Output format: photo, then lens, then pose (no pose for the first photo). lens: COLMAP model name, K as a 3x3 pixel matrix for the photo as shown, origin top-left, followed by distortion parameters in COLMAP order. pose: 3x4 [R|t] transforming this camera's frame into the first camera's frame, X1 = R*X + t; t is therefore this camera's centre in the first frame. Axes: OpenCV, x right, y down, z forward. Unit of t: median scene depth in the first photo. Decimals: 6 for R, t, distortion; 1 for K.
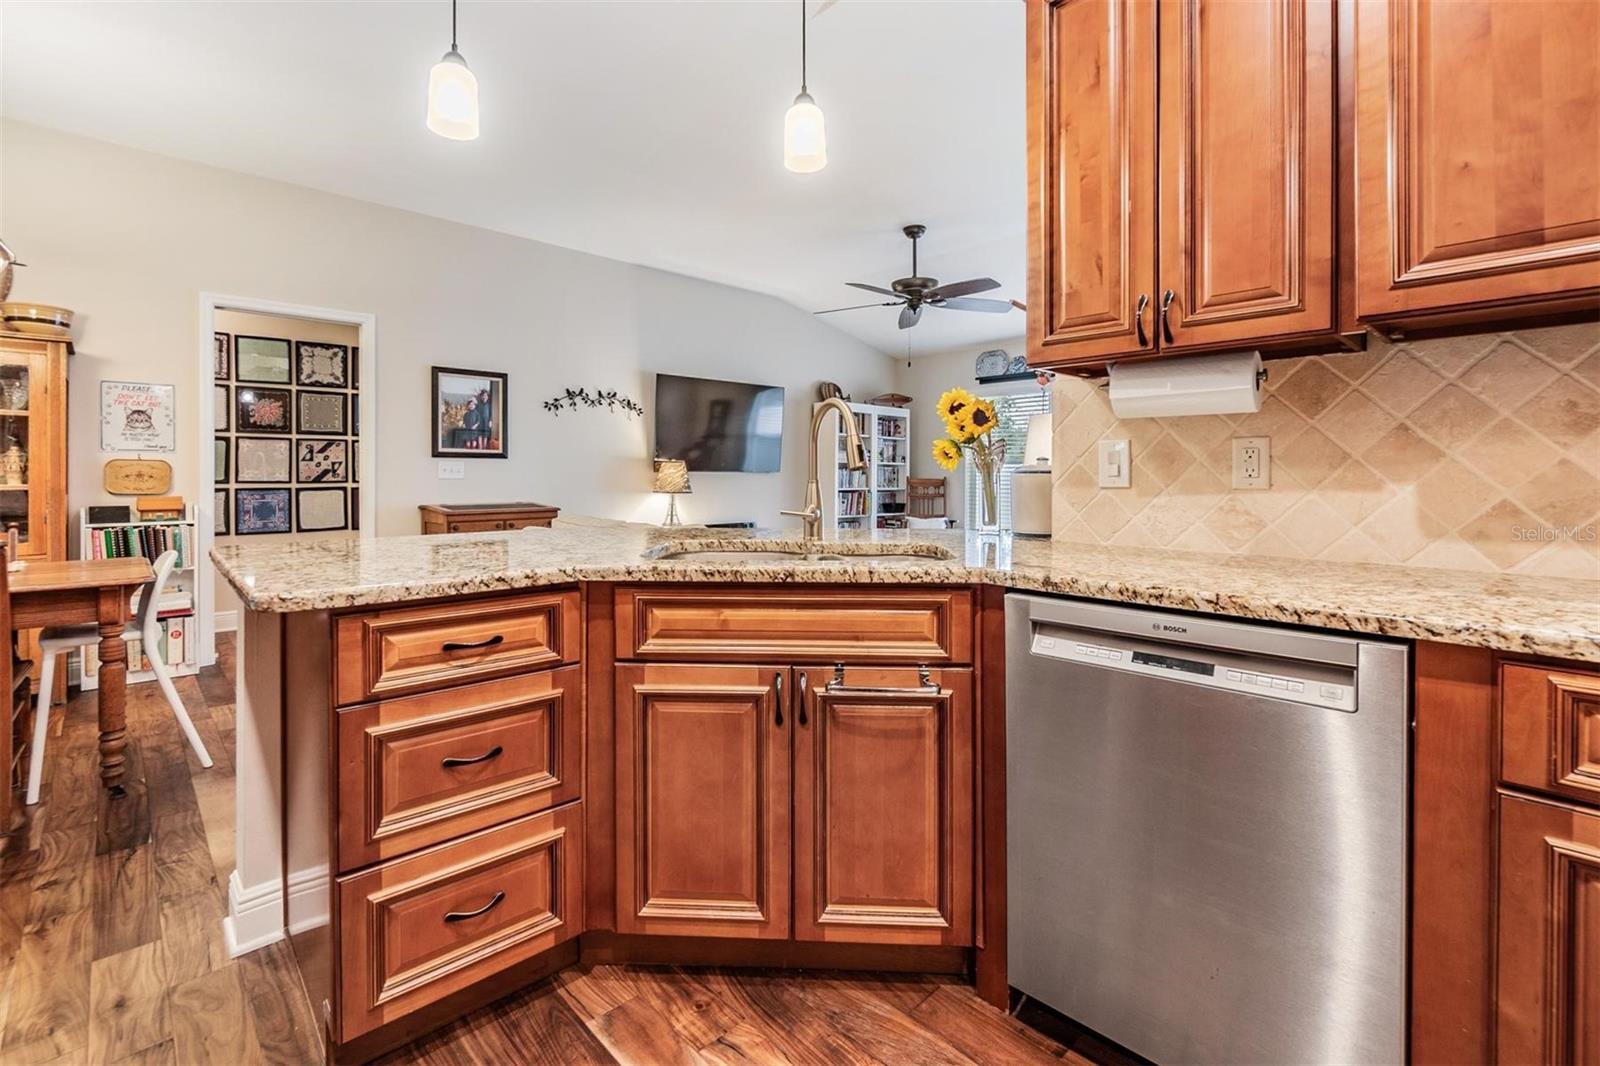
lens RADIAL K [[708.7, 0, 788.2], [0, 708.7, 481.9], [0, 0, 1]] dist [-0.004283, 0.000647]
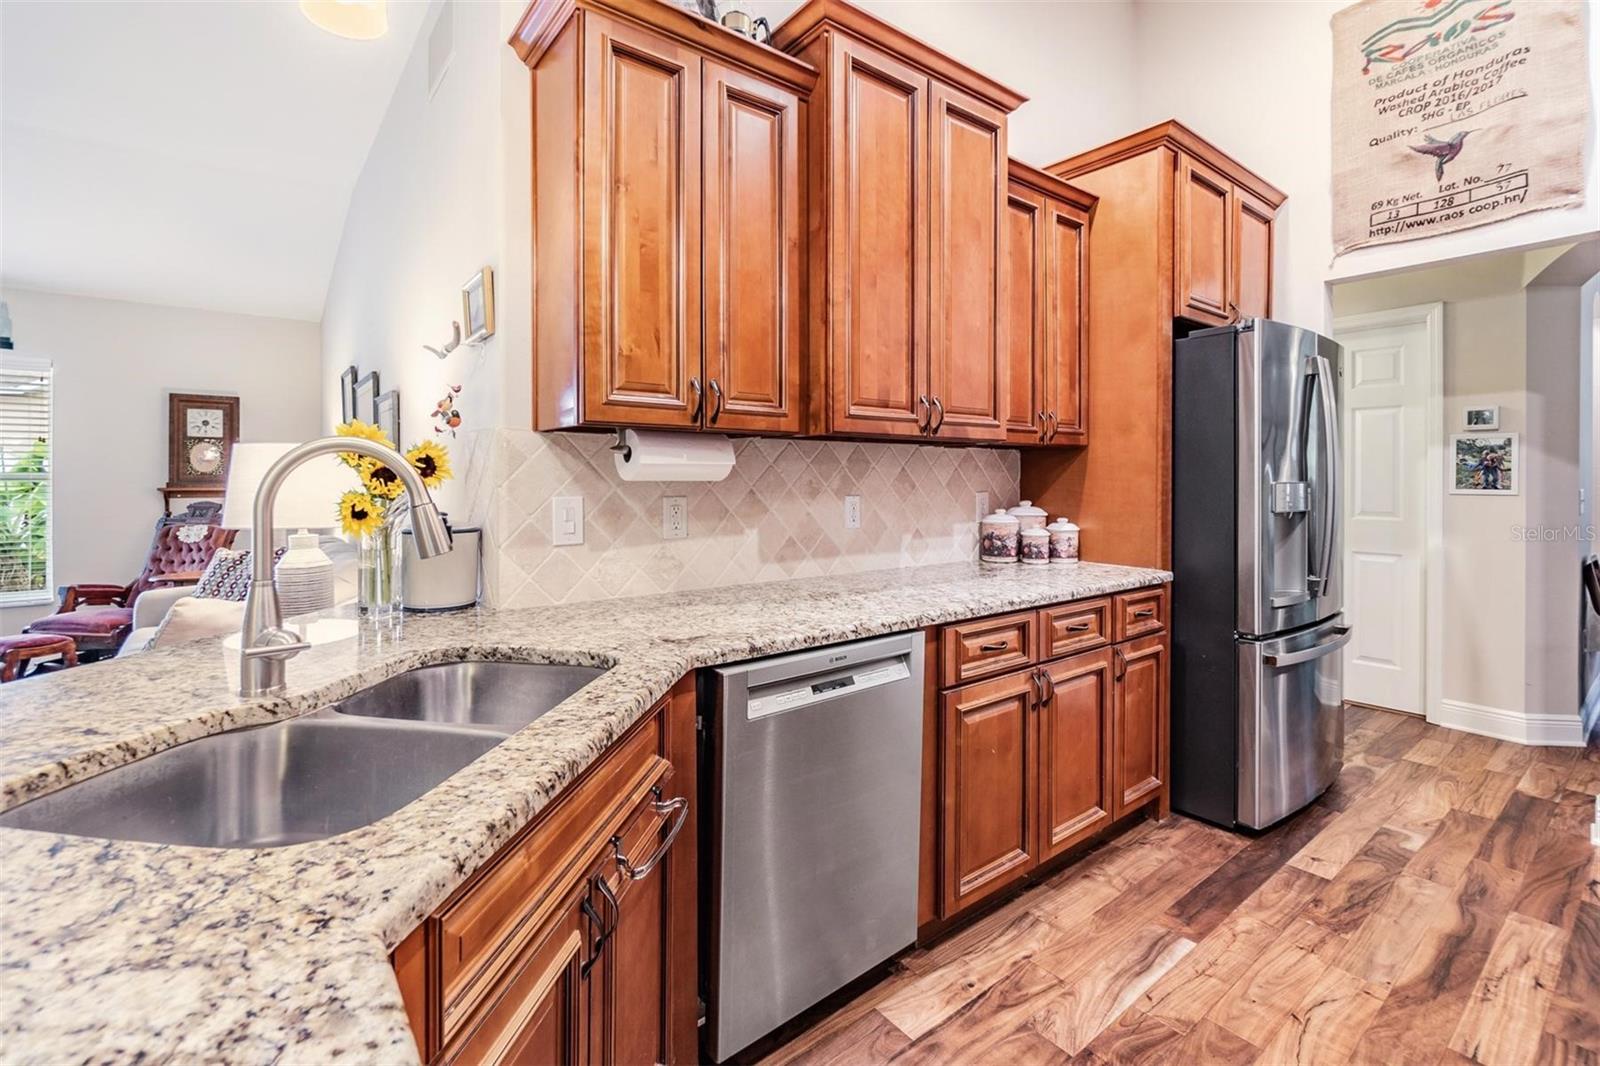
lens RADIAL K [[708.7, 0, 787.1], [0, 708.7, 483.3], [0, 0, 1]] dist [-0.004283, 0.000647]
pose [[0.104962, -0.009192, 0.994434, -0.261279], [0.009621, 0.999920, 0.008227, -0.044407], [-0.994430, 0.008704, 0.105042, 0.316349]]
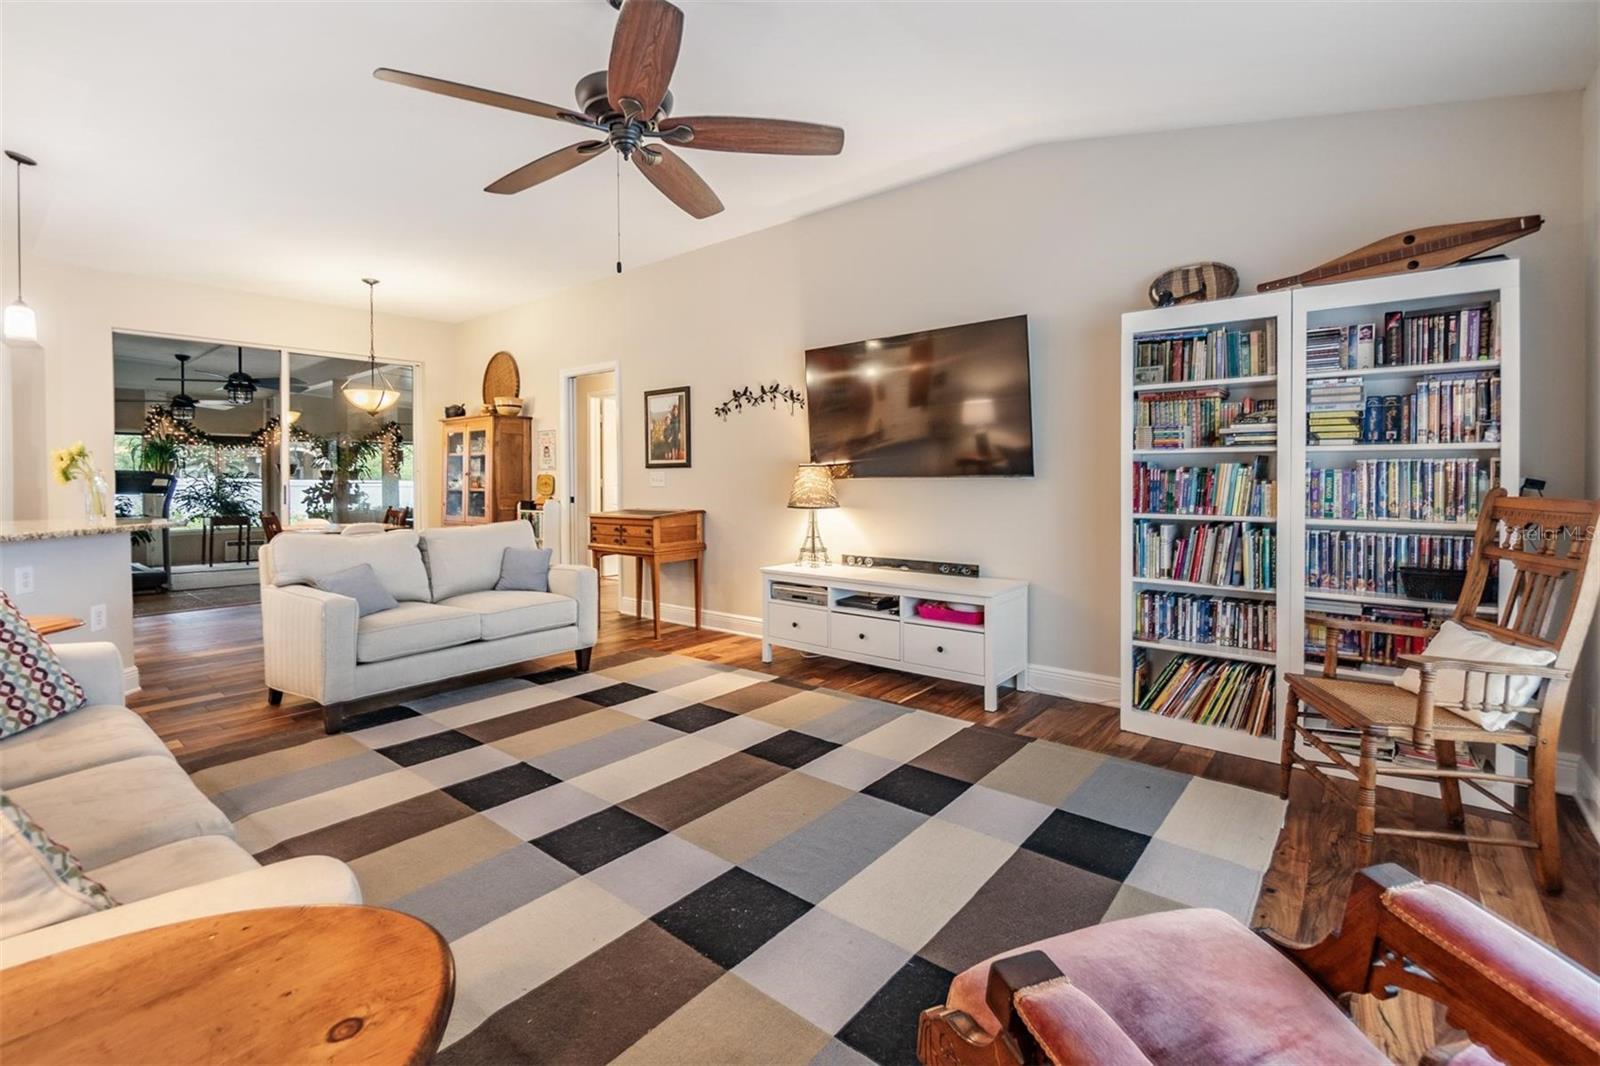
lens RADIAL K [[708.7, 0, 785.3], [0, 708.7, 476.7], [0, 0, 1]] dist [-0.004283, 0.000647]
pose [[0.110973, -0.001737, -0.993822, 0.972156], [-0.002746, 0.999994, -0.002054, -0.026214], [0.993820, 0.002957, 0.110967, 1.520186]]
